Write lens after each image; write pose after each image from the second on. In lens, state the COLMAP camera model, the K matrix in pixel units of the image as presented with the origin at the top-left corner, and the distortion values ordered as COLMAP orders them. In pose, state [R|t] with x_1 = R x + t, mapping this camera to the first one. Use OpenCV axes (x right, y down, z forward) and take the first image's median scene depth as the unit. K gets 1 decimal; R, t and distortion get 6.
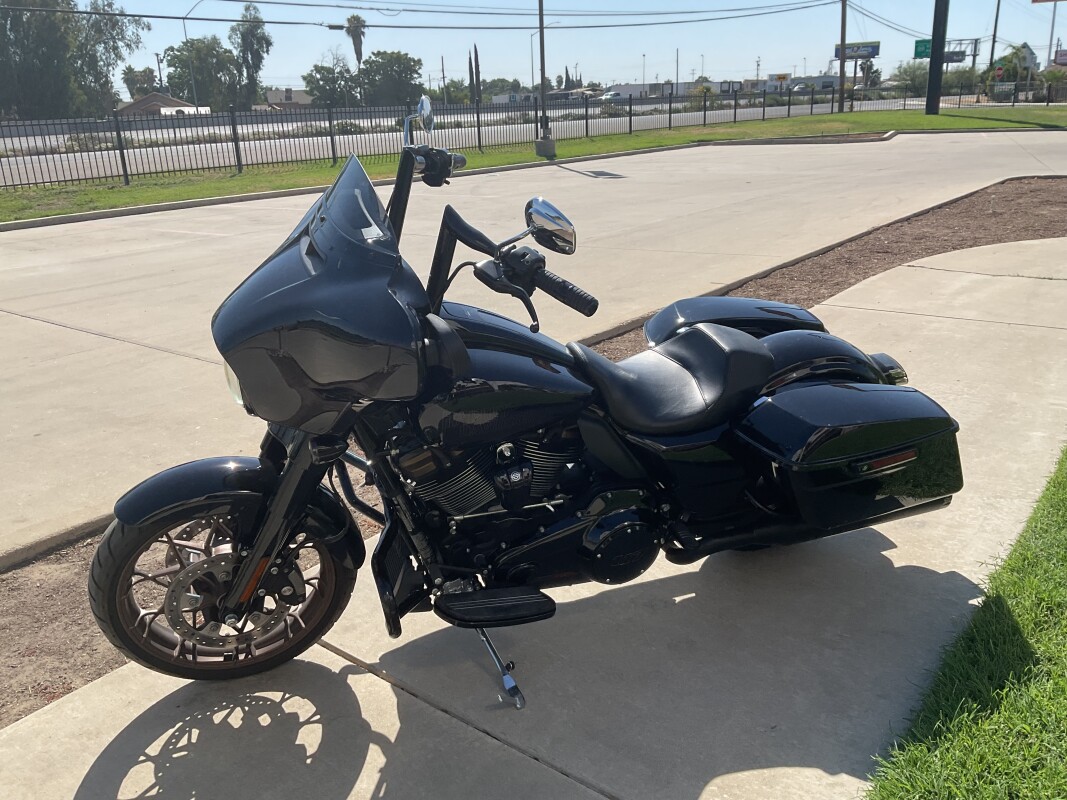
lens RADIAL K [[873.7, 0, 530.3], [0, 873.7, 401.6], [0, 0, 1]] dist [0.034047, -0.088315]
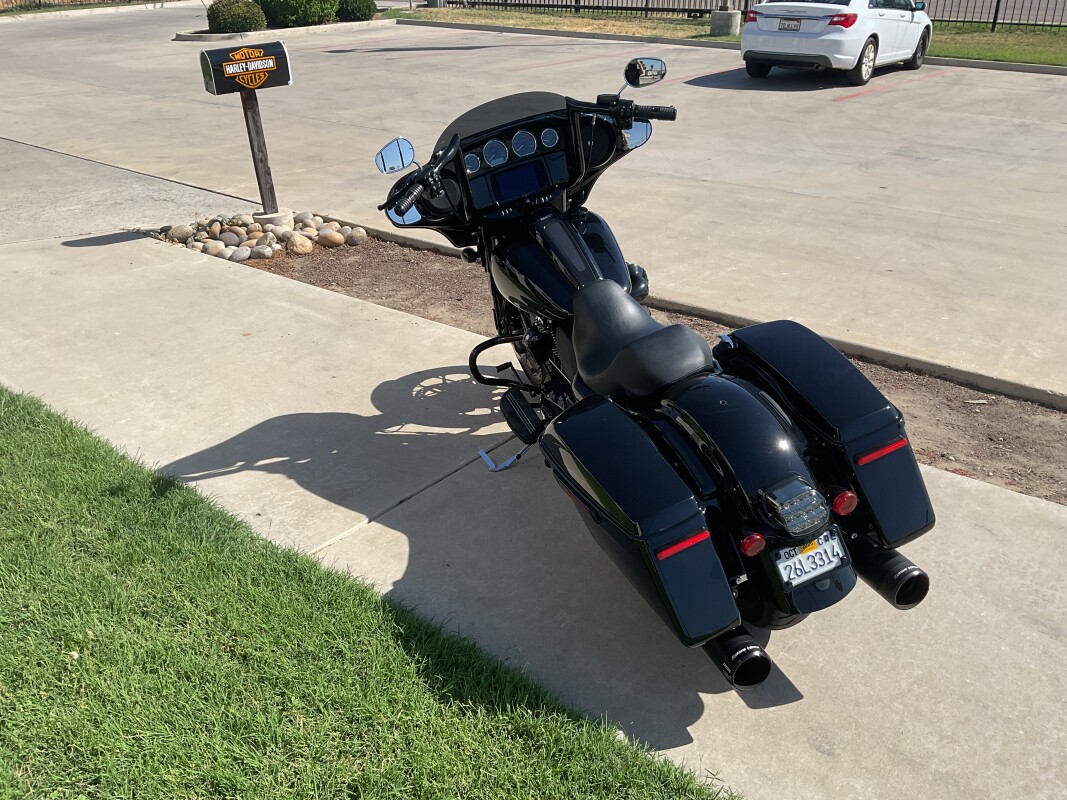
lens RADIAL K [[873.7, 0, 527.3], [0, 873.7, 400.6], [0, 0, 1]] dist [0.034047, -0.088315]
pose [[-0.004533, 0.485840, -0.874036, 0.128376], [-0.295865, 0.834262, 0.465265, -0.049245], [0.955219, 0.260705, 0.139961, 0.081995]]
